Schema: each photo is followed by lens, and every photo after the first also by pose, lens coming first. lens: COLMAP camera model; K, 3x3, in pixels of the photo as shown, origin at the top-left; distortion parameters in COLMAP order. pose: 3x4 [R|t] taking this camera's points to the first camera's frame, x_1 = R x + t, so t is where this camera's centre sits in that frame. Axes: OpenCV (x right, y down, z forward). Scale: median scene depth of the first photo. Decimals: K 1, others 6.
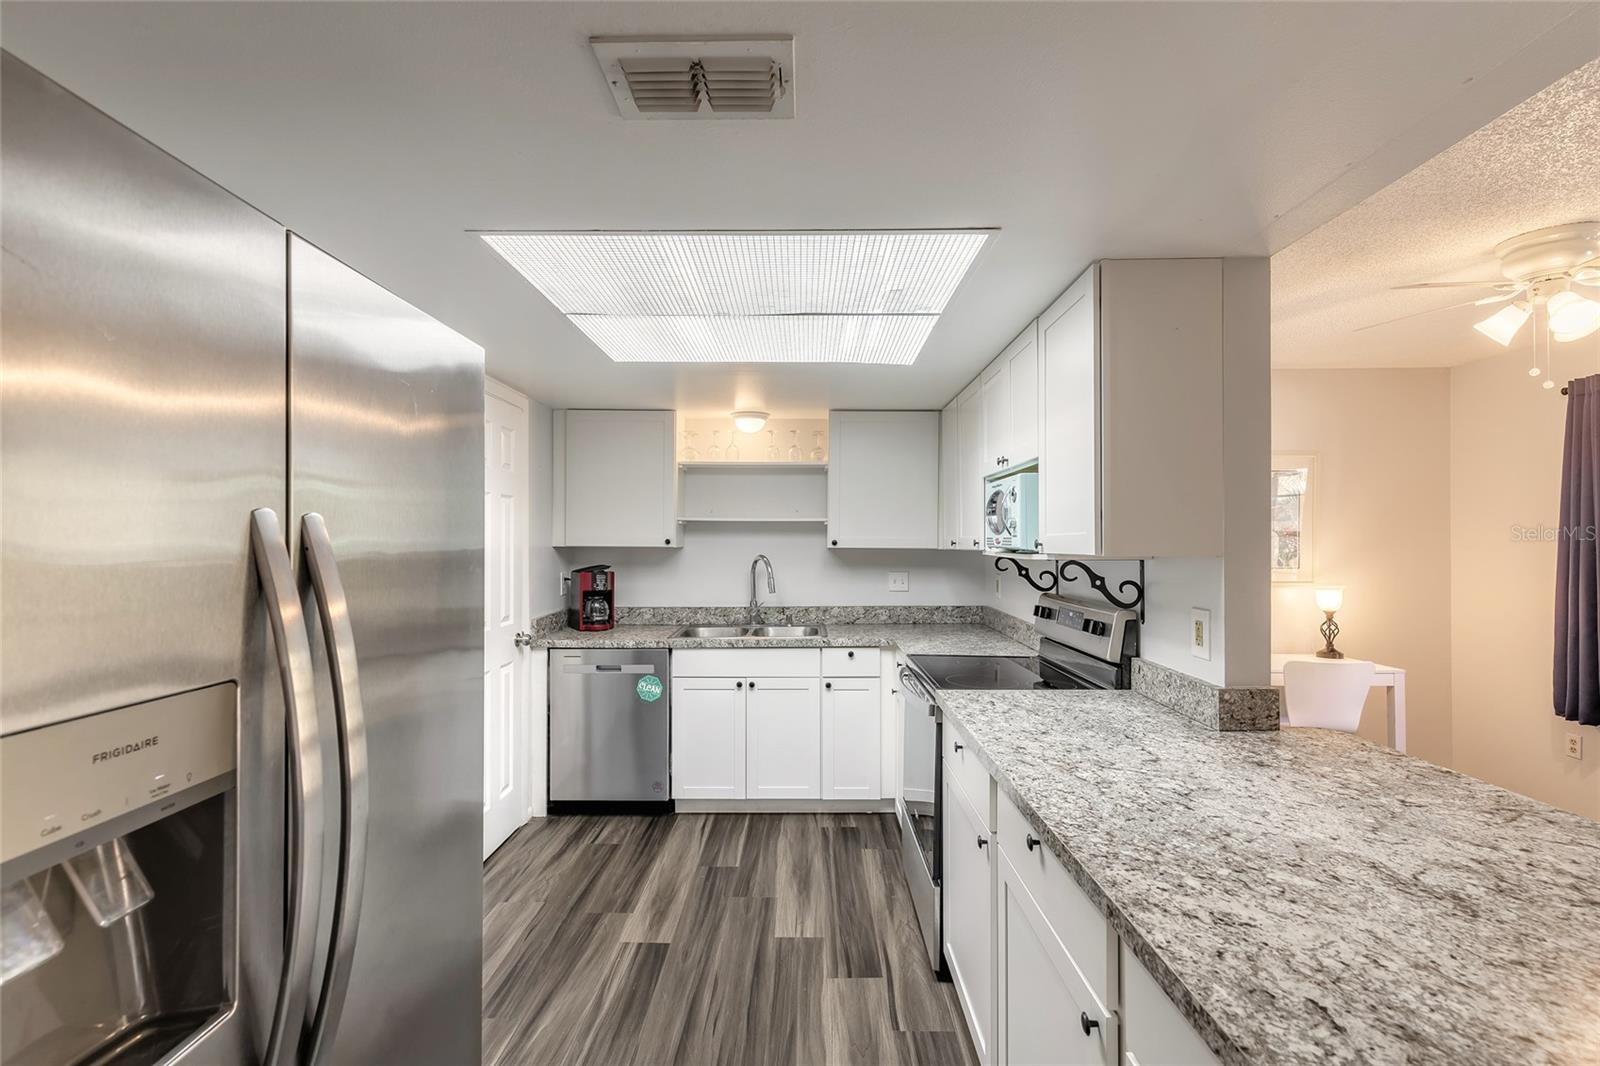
lens RADIAL K [[721.6, 0, 795.6], [0, 721.6, 542.6], [0, 0, 1]] dist [0.003687, -0.001046]
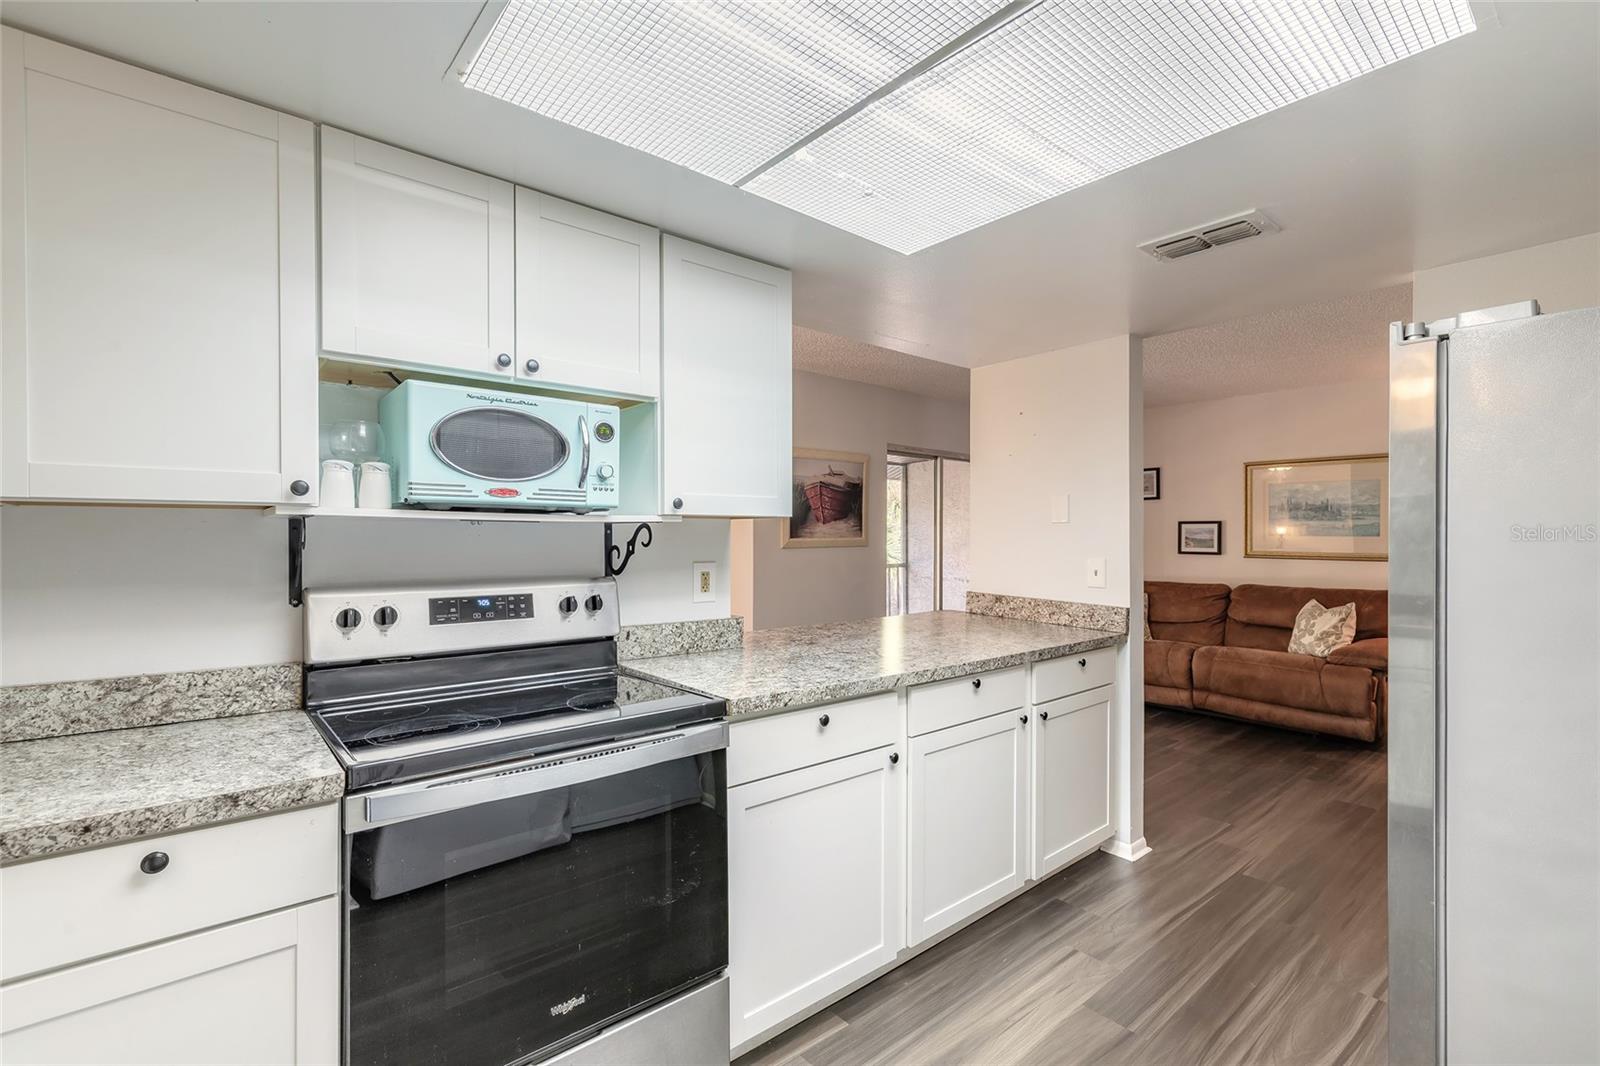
lens RADIAL K [[721.6, 0, 787.2], [0, 721.6, 533.6], [0, 0, 1]] dist [0.003687, -0.001046]
pose [[-0.653338, 0.001686, 0.757064, -0.245107], [-0.002573, 0.999987, -0.004448, 0.025462], [-0.757062, -0.004854, -0.653325, 0.898065]]
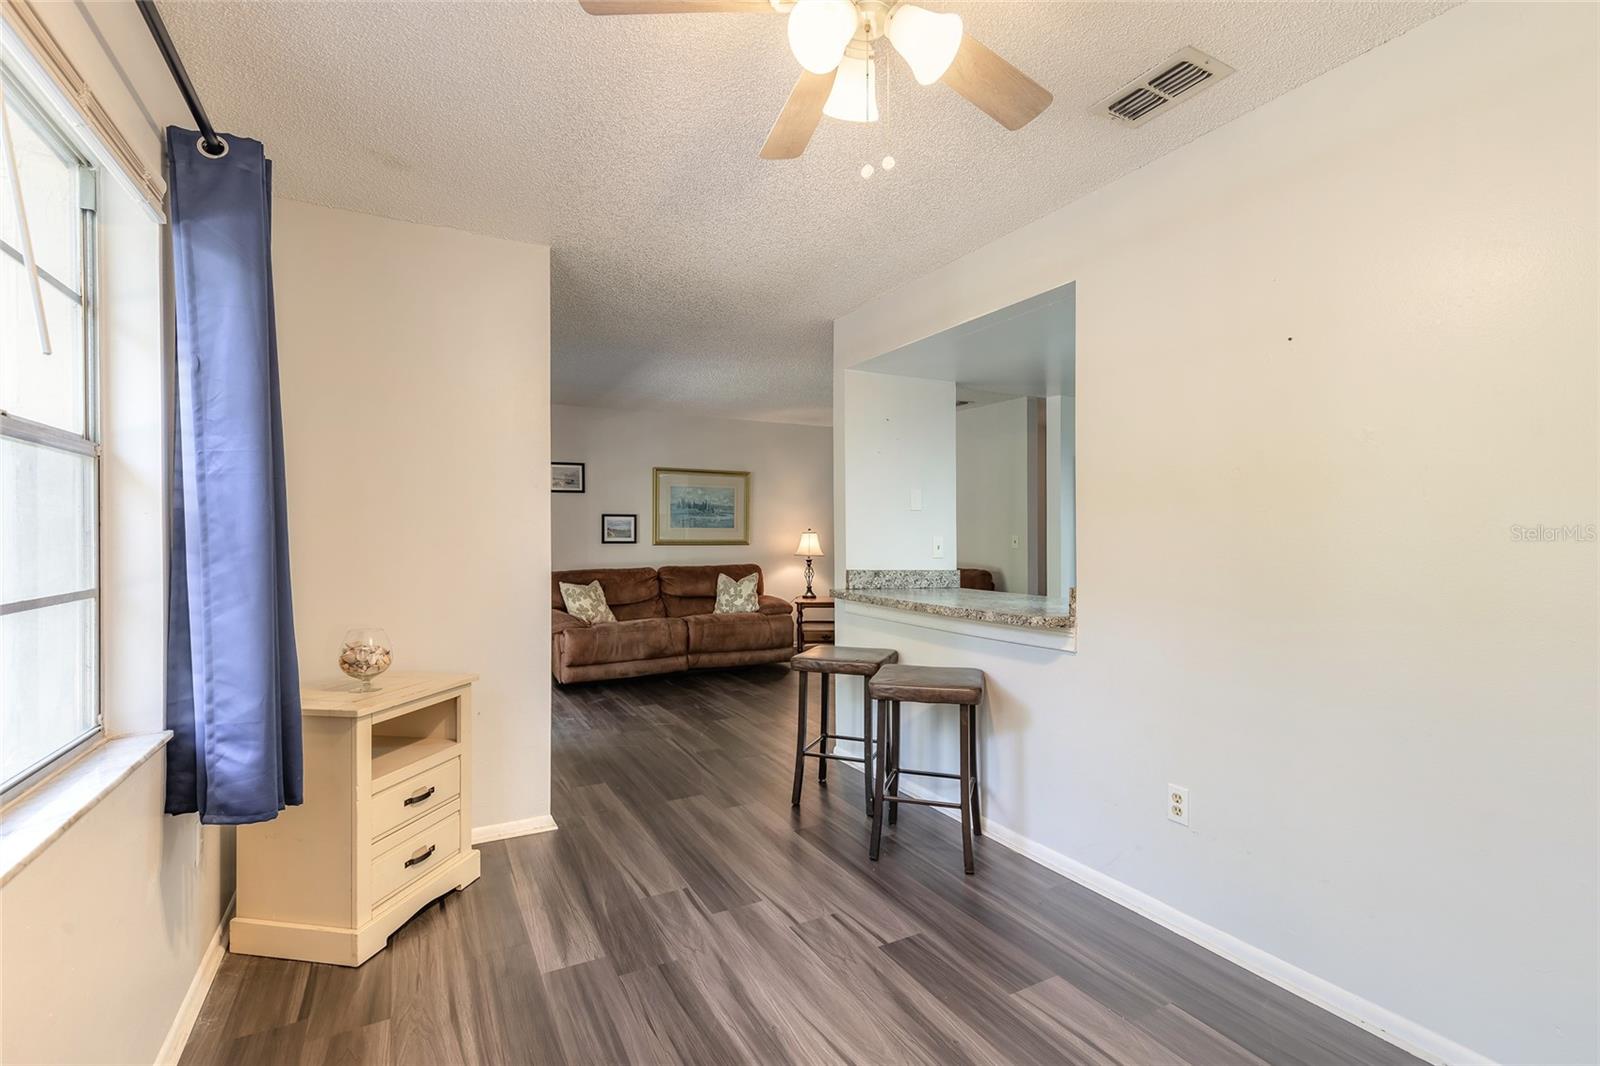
lens RADIAL K [[721.6, 0, 789.0], [0, 721.6, 537.6], [0, 0, 1]] dist [0.003687, -0.001046]
pose [[-0.875097, 0.003300, -0.483937, 0.903744], [0.003794, 0.999993, -0.000040, 0.049703], [0.483933, -0.001871, -0.875103, 0.971137]]
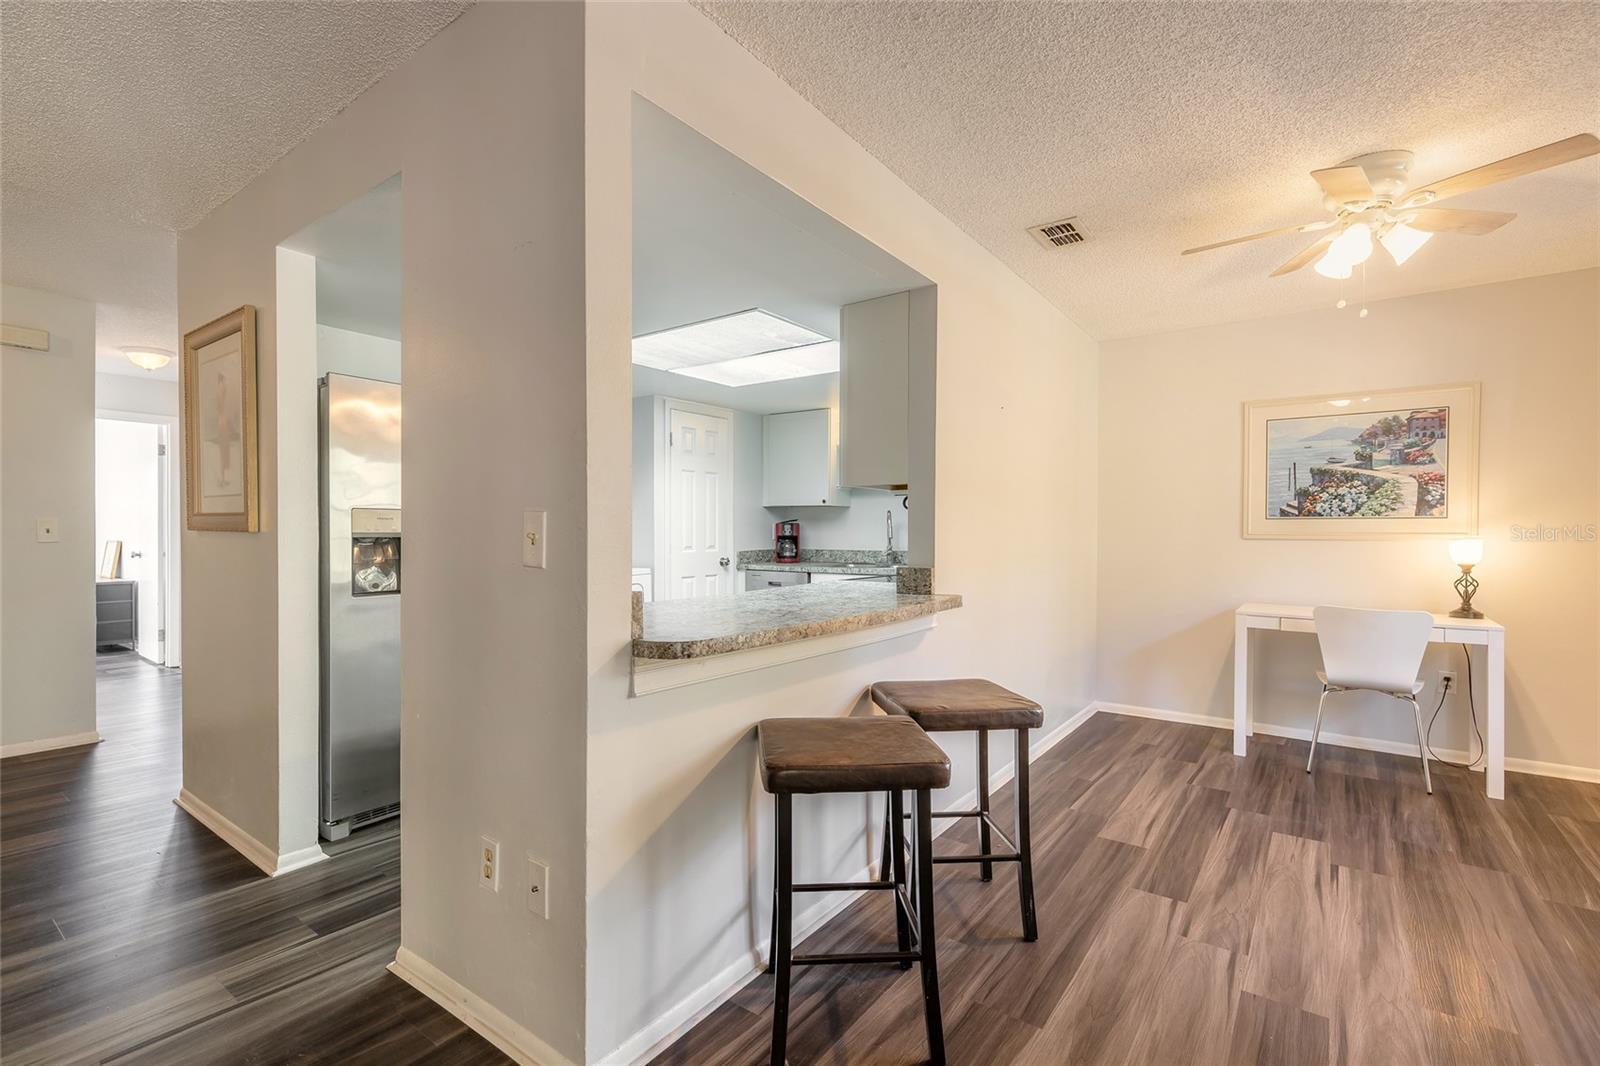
lens RADIAL K [[721.6, 0, 793.6], [0, 721.6, 537.6], [0, 0, 1]] dist [0.003687, -0.001046]
pose [[0.811739, 0.007752, -0.583968, 0.646788], [-0.002173, 0.999945, 0.010254, 0.060029], [0.584016, -0.007055, 0.811712, -0.202645]]
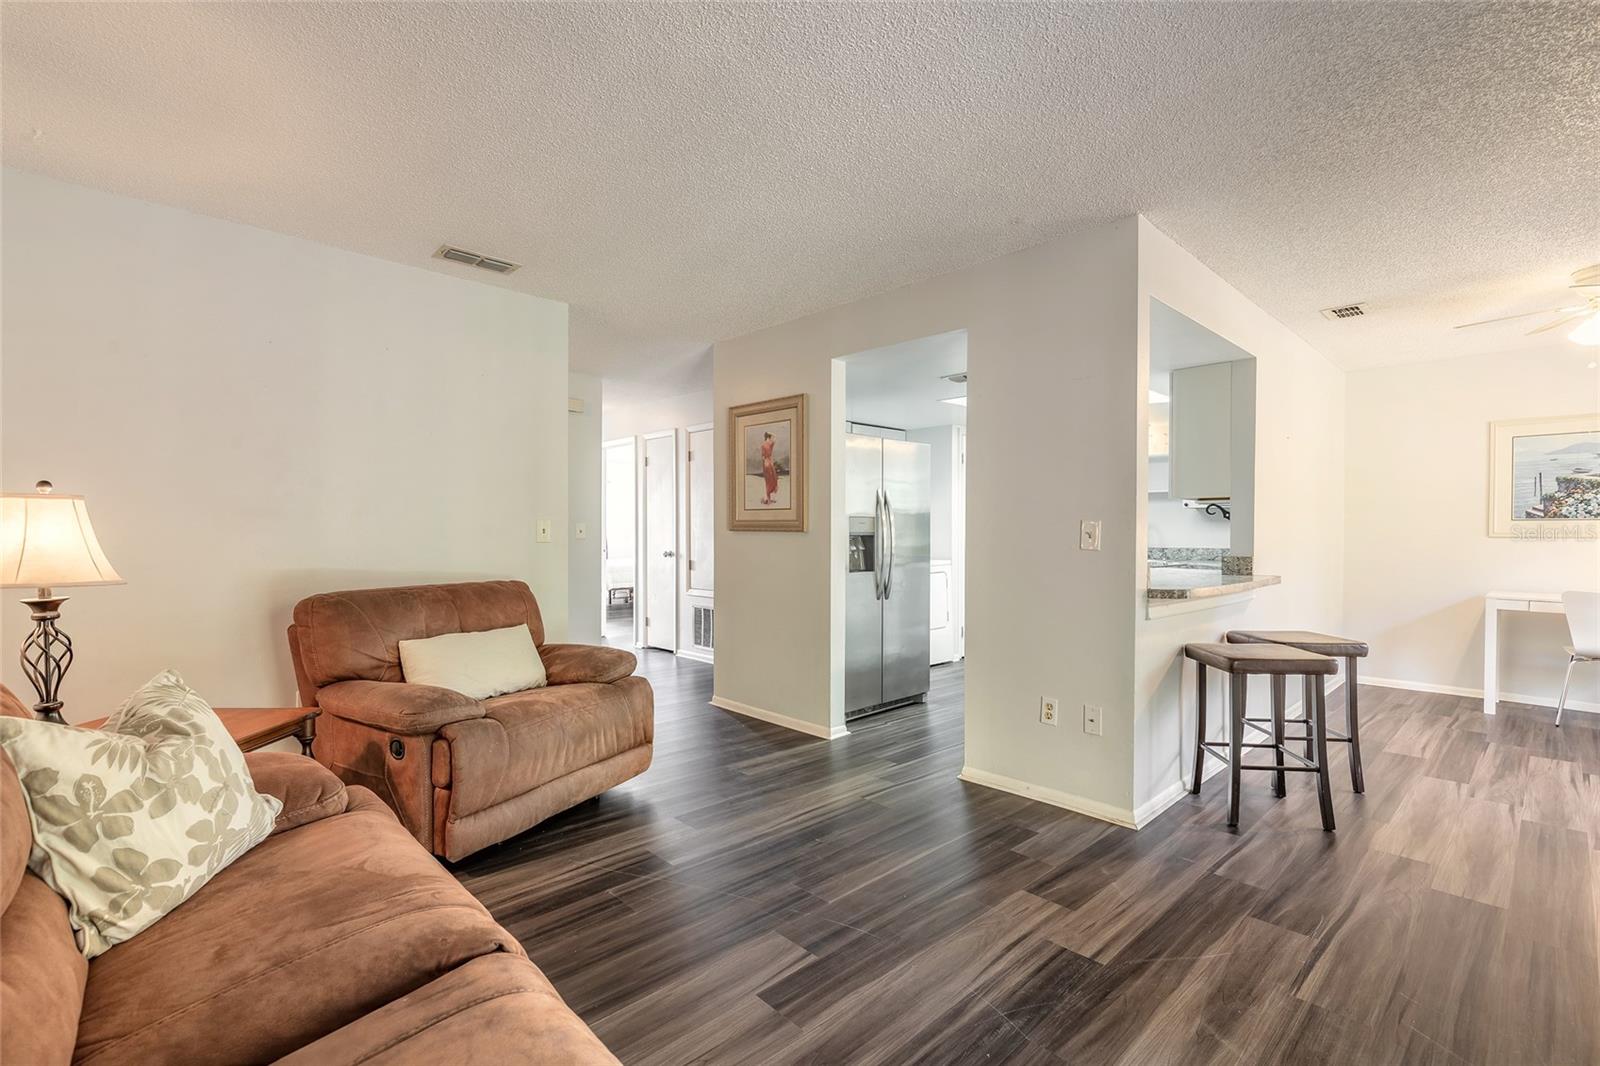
lens RADIAL K [[721.6, 0, 790.9], [0, 721.6, 538.5], [0, 0, 1]] dist [0.003687, -0.001046]
pose [[0.697044, 0.007963, -0.716984, 0.616633], [-0.000614, 0.999945, 0.010509, 0.061403], [0.717028, -0.006884, 0.697010, -0.746498]]
